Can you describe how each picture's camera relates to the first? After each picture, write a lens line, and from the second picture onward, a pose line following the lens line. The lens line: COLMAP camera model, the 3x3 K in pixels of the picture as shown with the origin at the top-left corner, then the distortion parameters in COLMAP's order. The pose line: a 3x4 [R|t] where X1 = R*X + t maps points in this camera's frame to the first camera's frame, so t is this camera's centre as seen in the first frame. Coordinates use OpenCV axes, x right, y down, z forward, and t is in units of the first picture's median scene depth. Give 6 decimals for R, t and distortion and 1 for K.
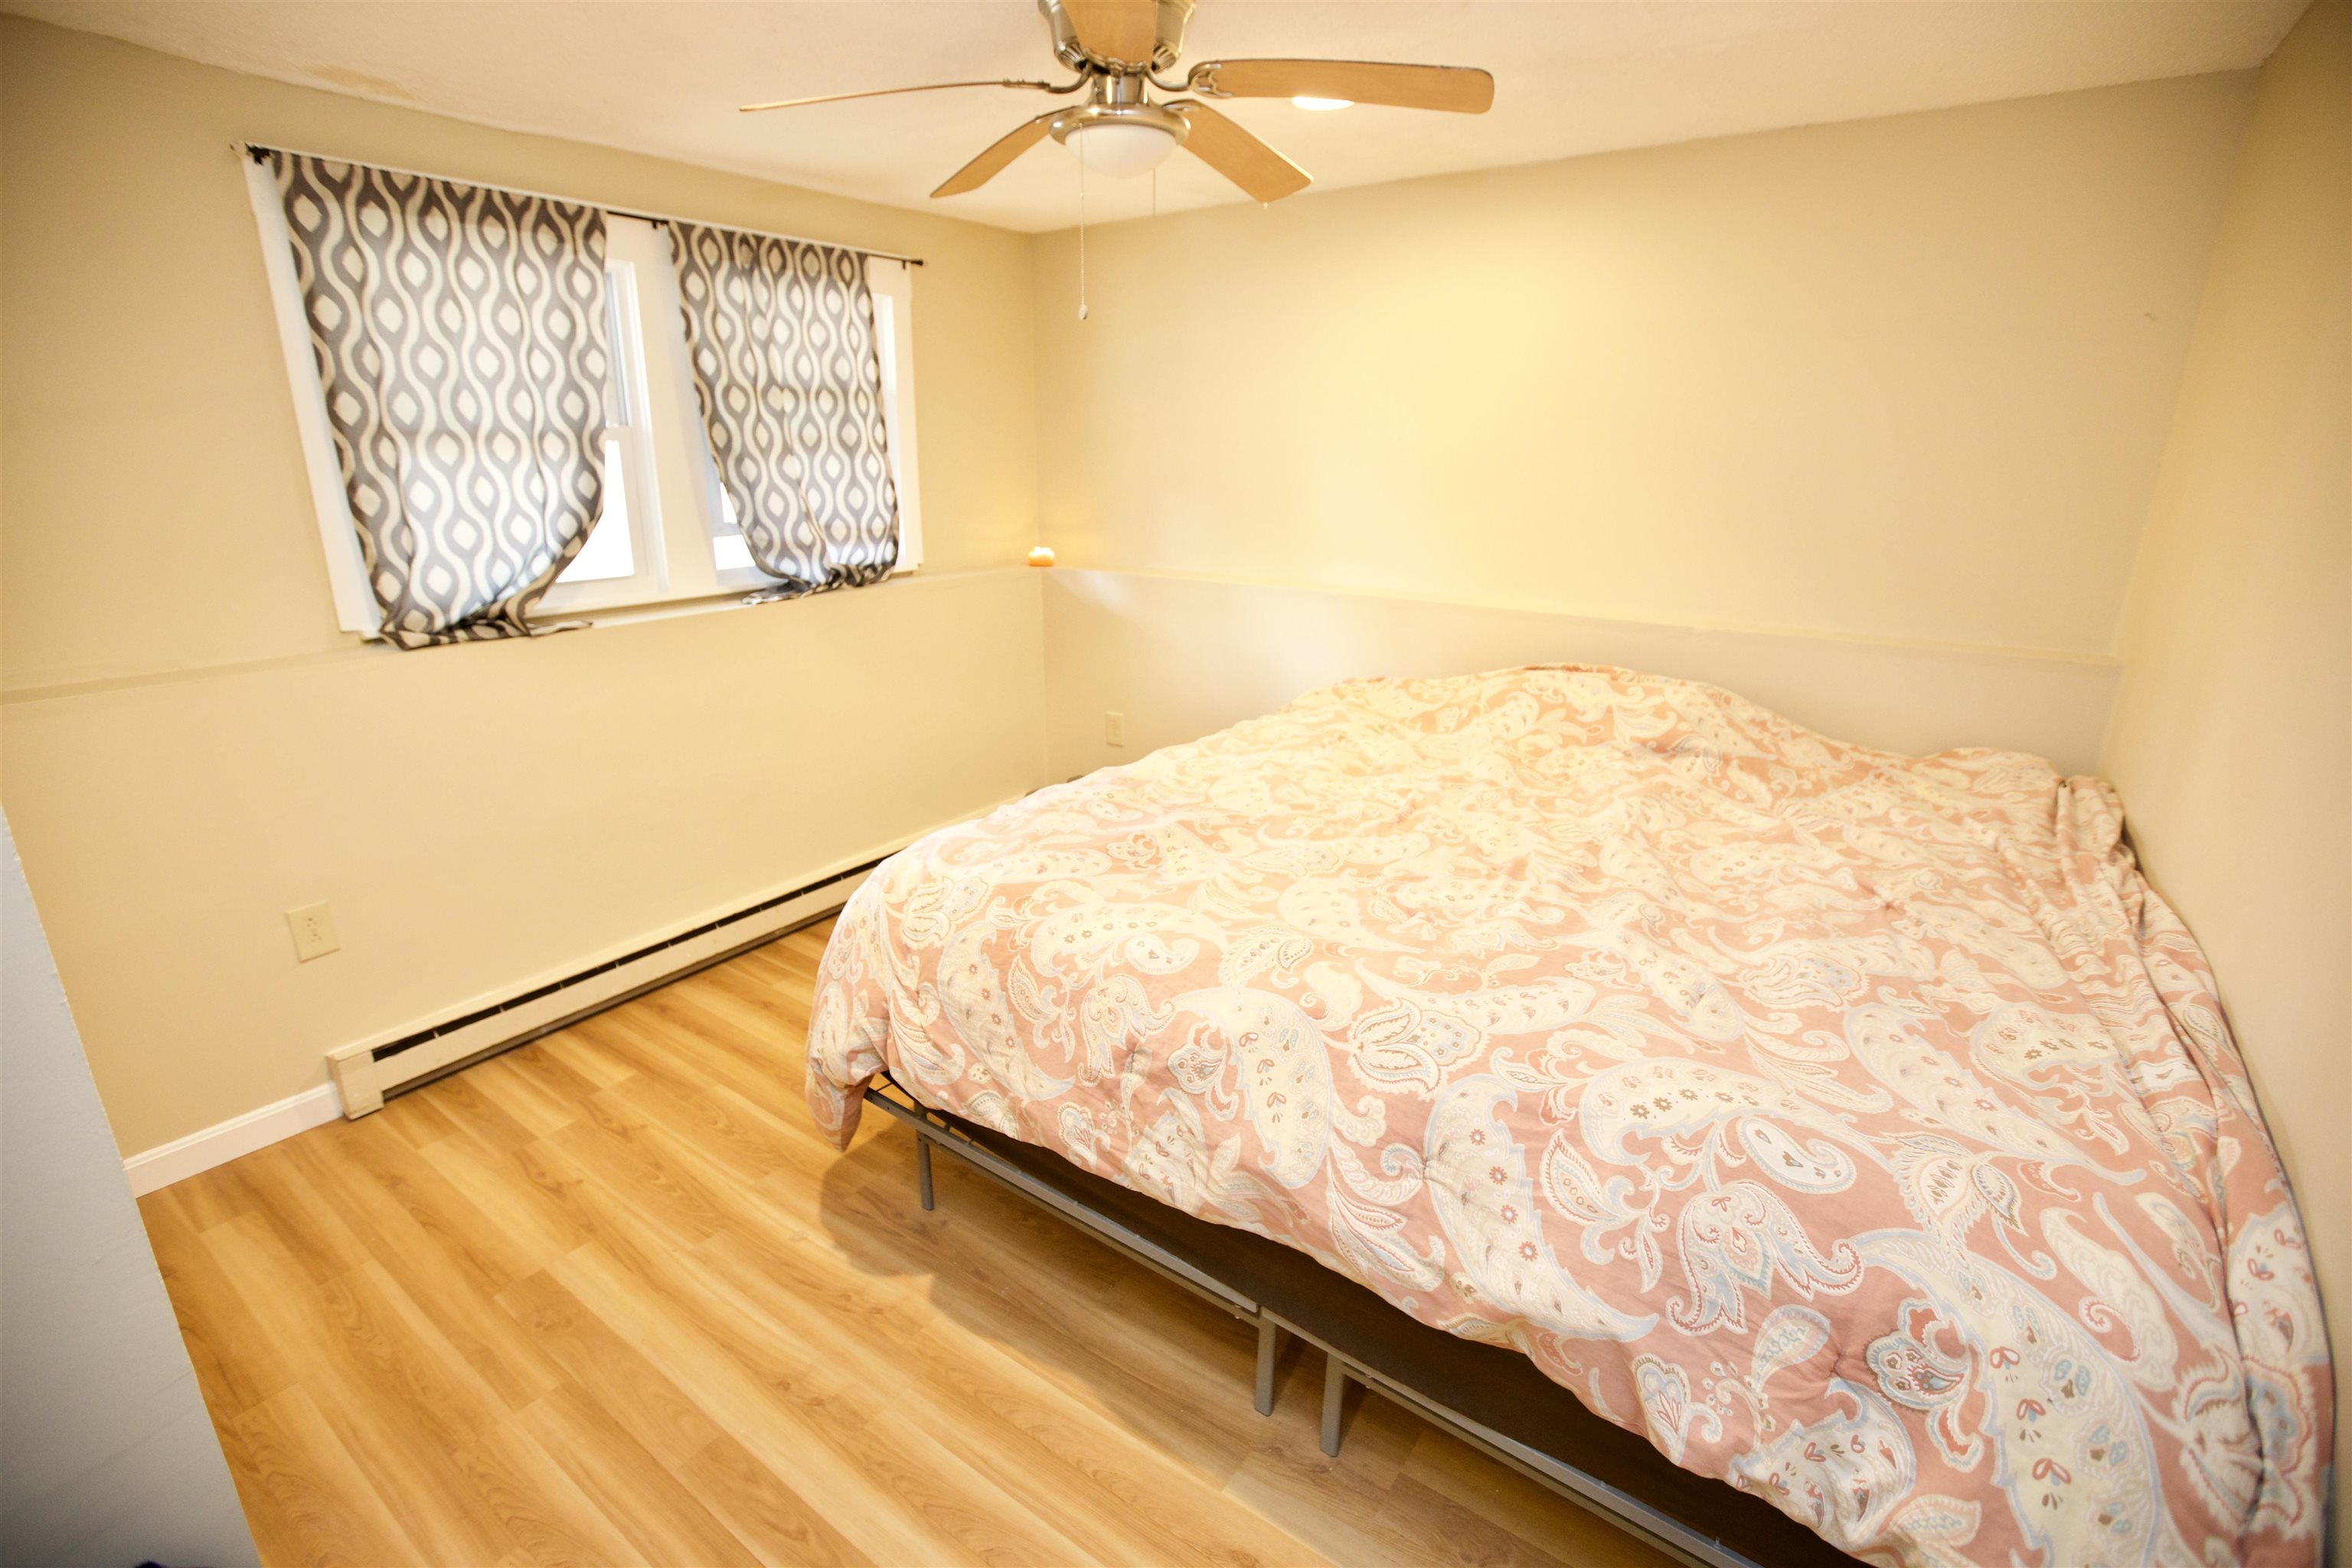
lens RADIAL K [[1071.8, 0, 1164.4], [0, 1071.8, 786.2], [0, 0, 1]] dist [-0.045836, 0.015383]
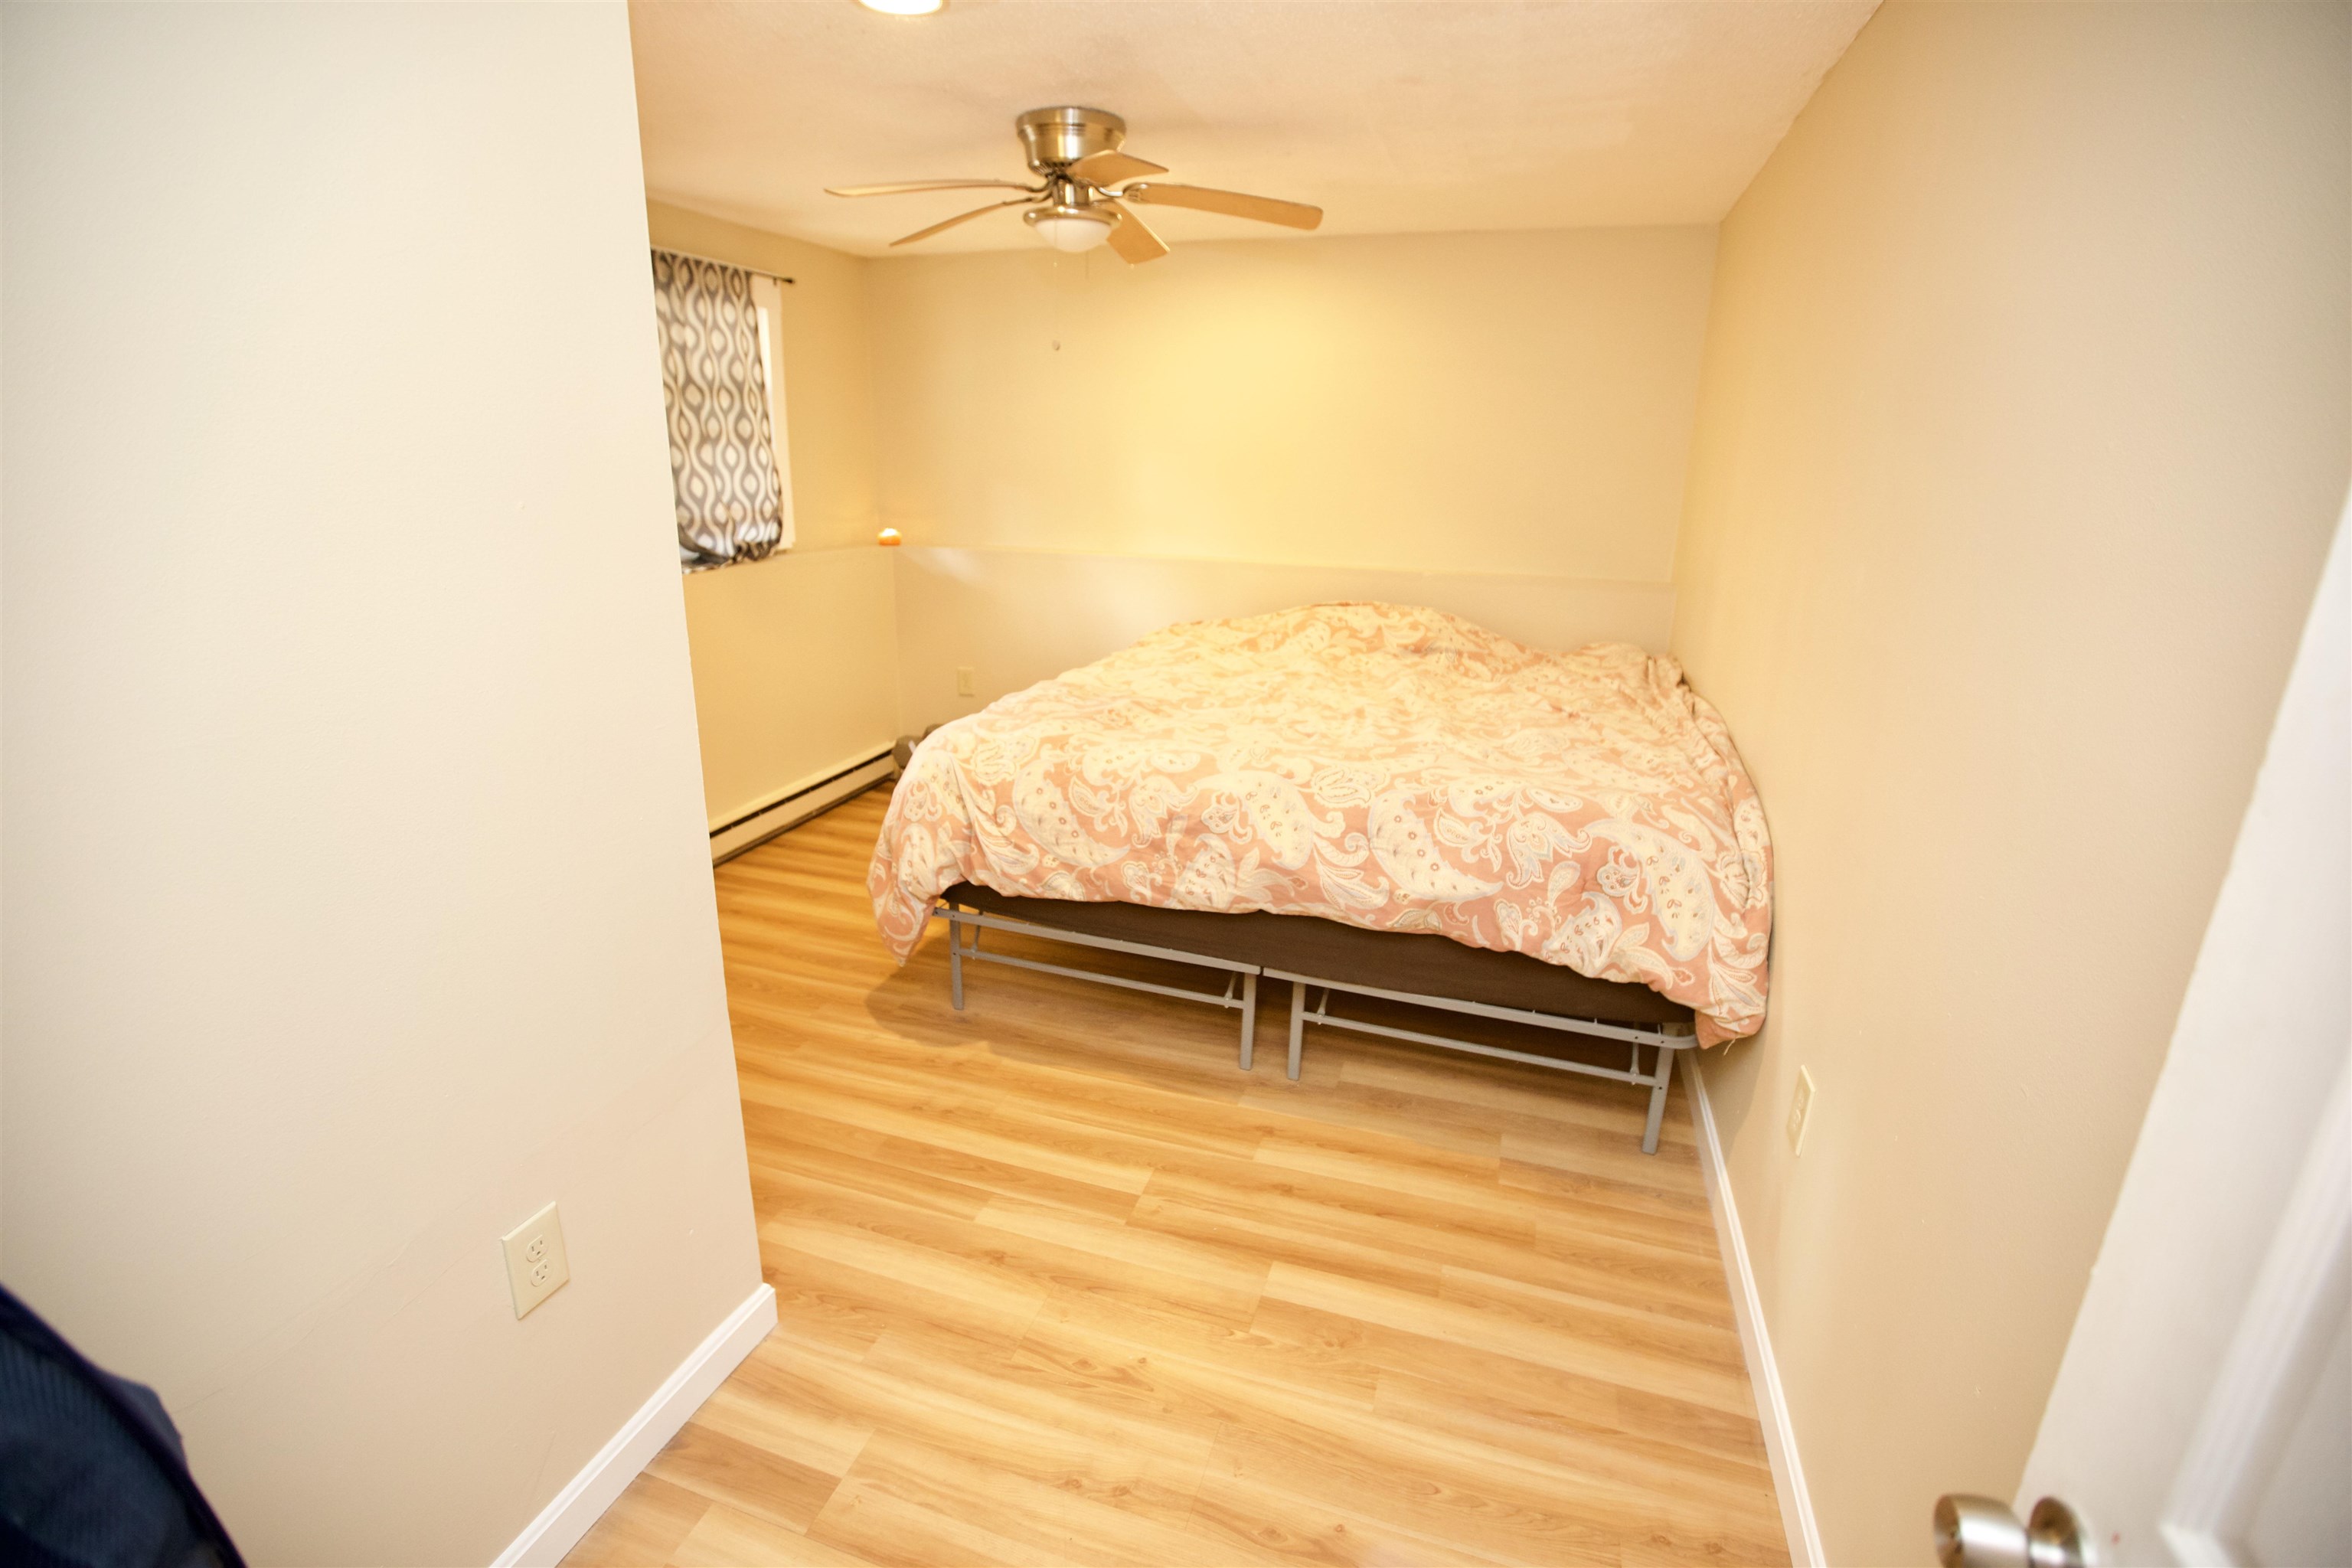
lens RADIAL K [[1071.8, 0, 1169.7], [0, 1071.8, 784.7], [0, 0, 1]] dist [-0.045836, 0.015383]
pose [[0.955787, -0.072854, 0.284892, -0.421842], [0.073857, 0.997243, 0.007238, 0.162598], [-0.284633, 0.014123, 0.958532, -0.457181]]
